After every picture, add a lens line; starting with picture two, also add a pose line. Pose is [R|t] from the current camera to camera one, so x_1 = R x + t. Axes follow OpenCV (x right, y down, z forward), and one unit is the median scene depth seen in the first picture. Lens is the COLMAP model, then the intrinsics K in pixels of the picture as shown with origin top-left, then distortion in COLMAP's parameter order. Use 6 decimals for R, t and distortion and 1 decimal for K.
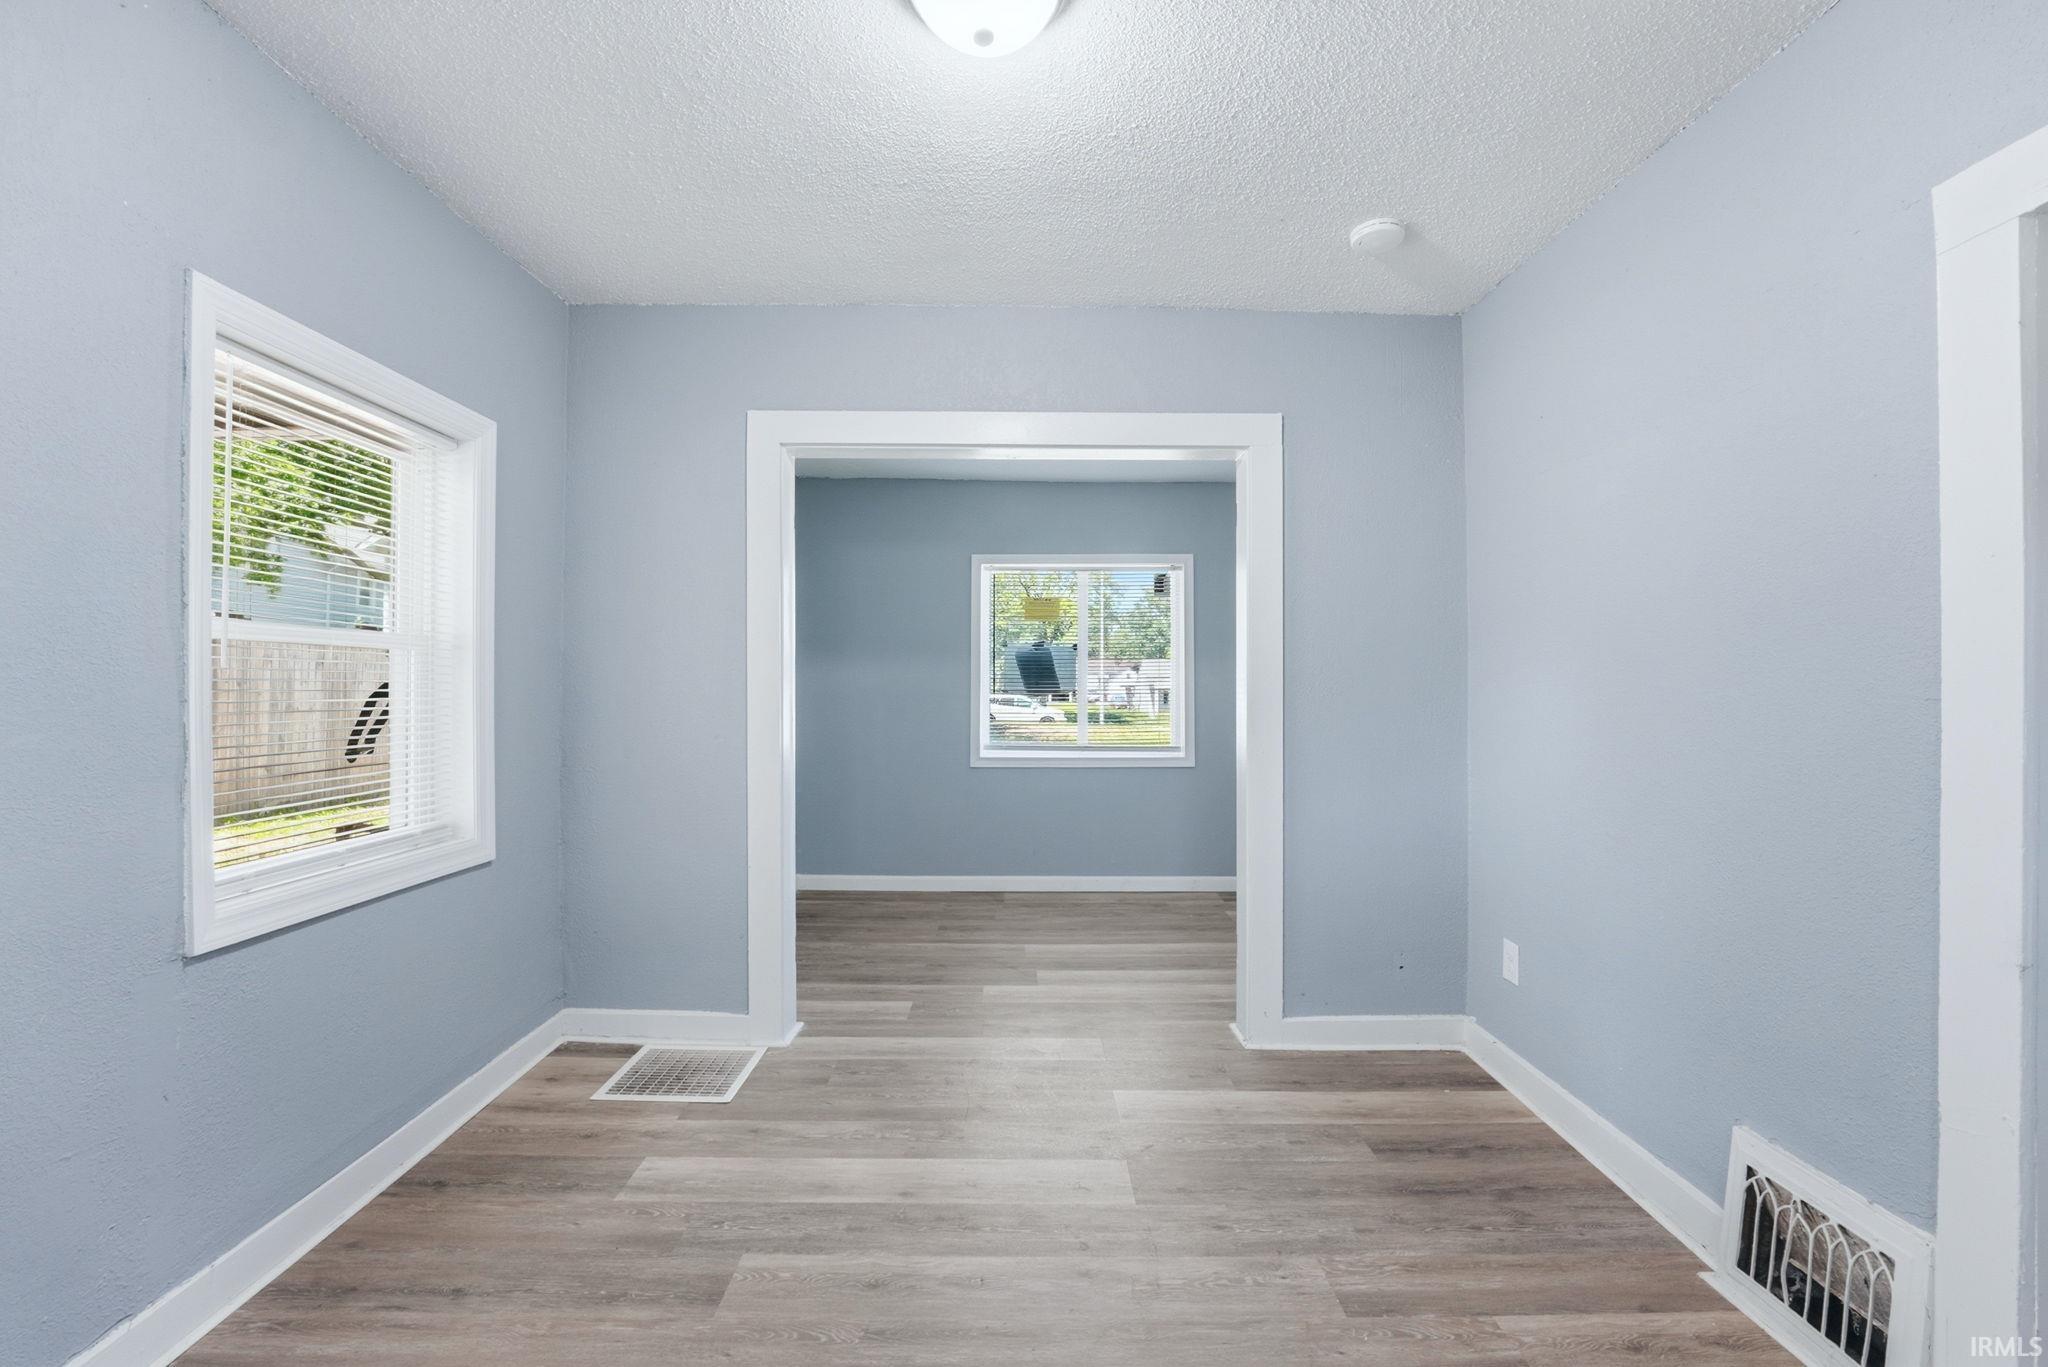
lens RADIAL K [[849.5, 0, 1036.3], [0, 849.5, 682.0], [0, 0, 1]] dist [-0.024993, 0.000040]
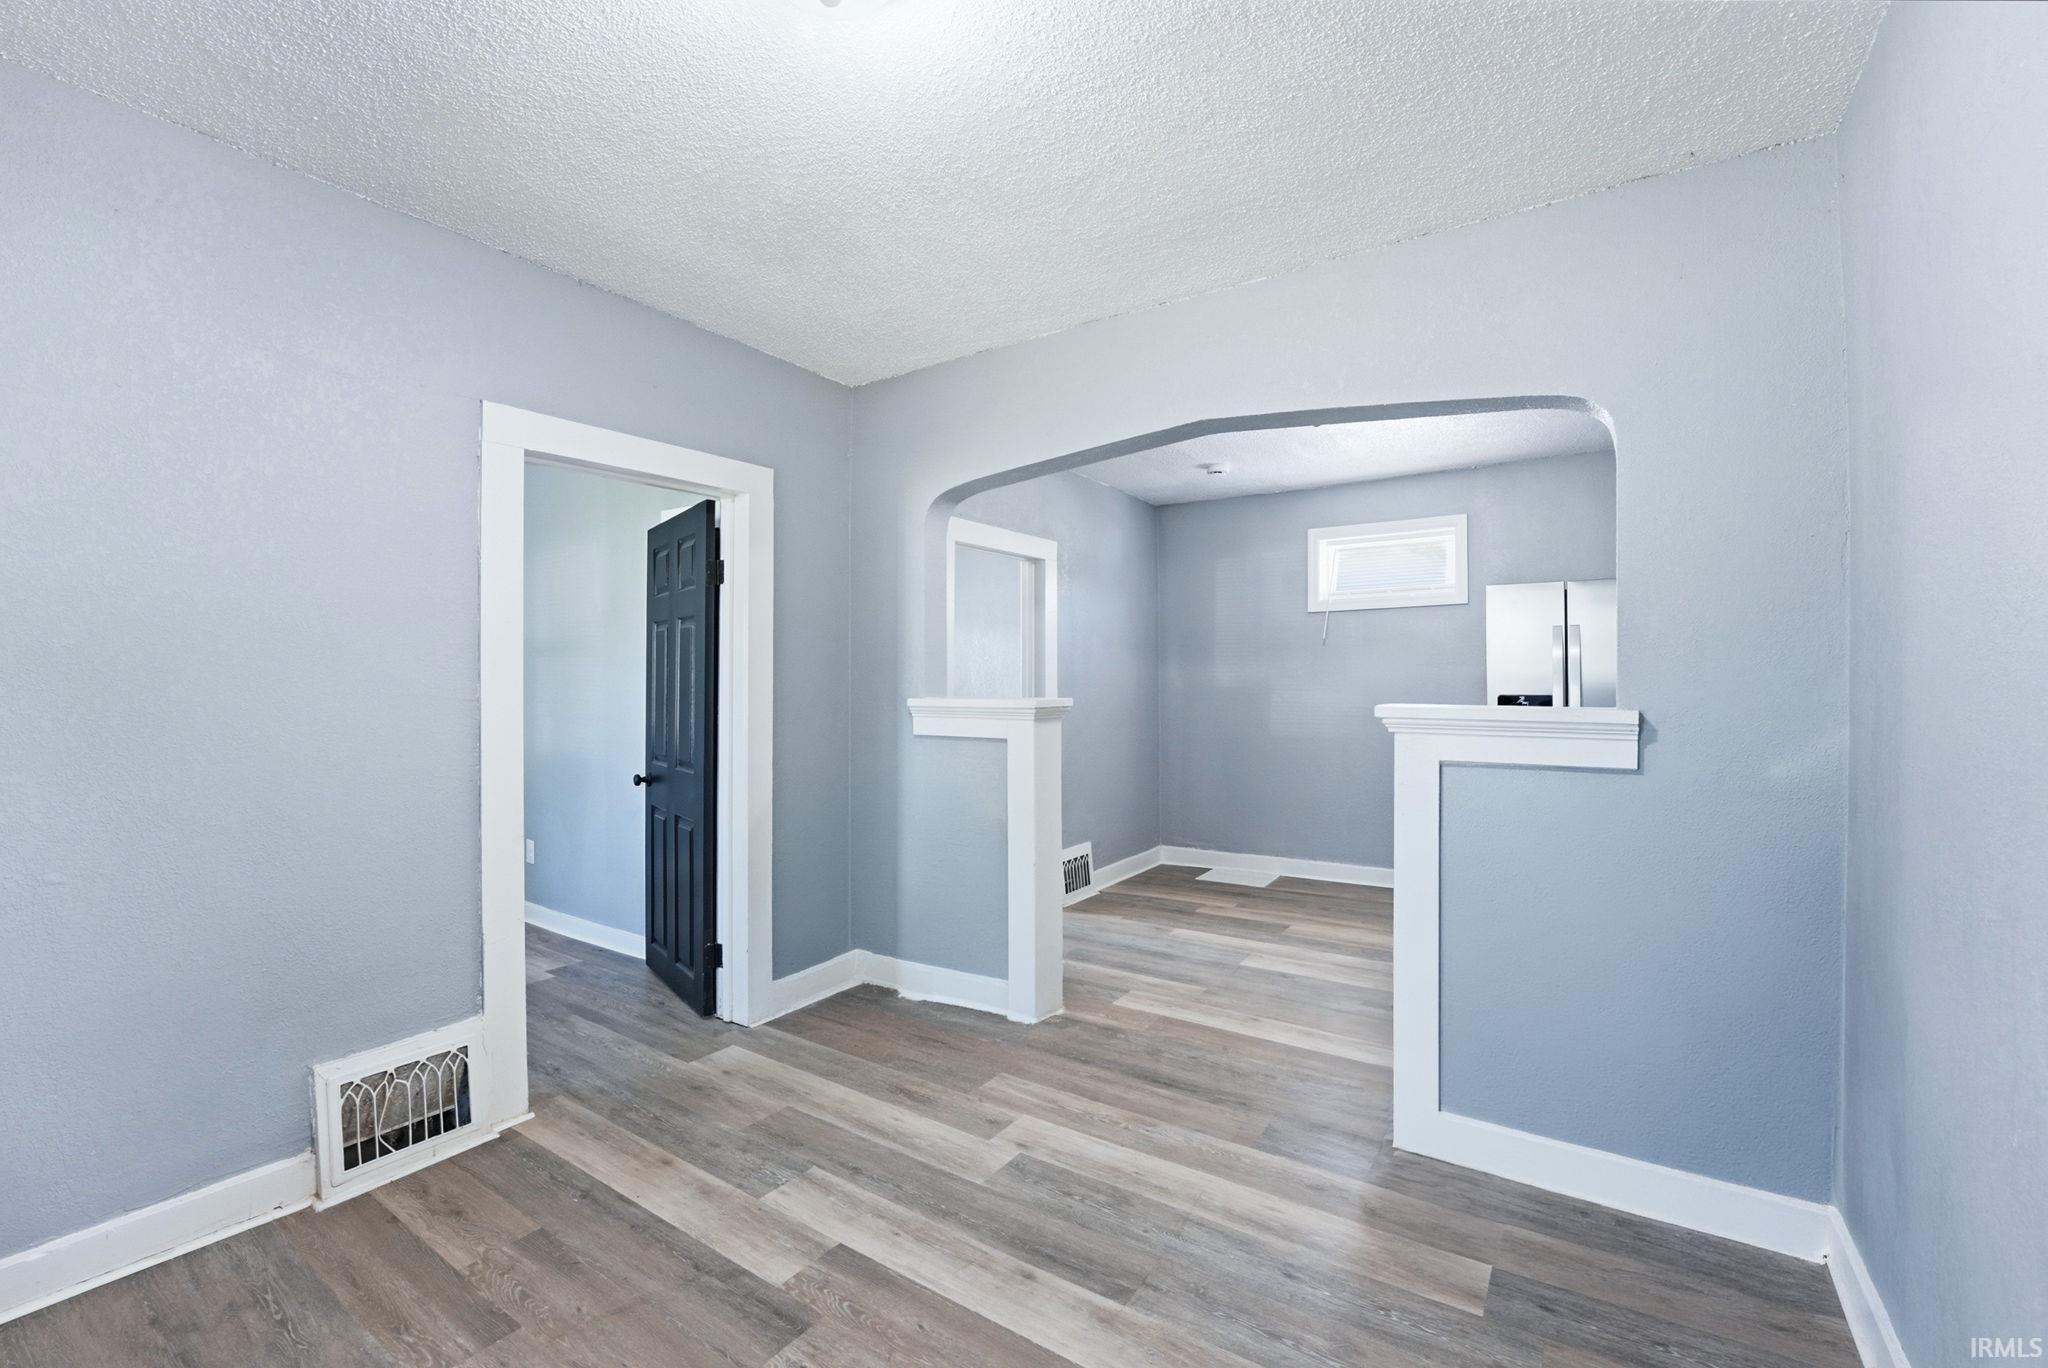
lens RADIAL K [[849.5, 0, 1036.3], [0, 849.5, 682.5], [0, 0, 1]] dist [-0.024993, 0.000040]
pose [[-0.823232, 0.001115, 0.567705, -0.502081], [0.001621, 0.999999, 0.000387, -0.007158], [-0.567703, 0.001239, -0.823232, 1.052063]]
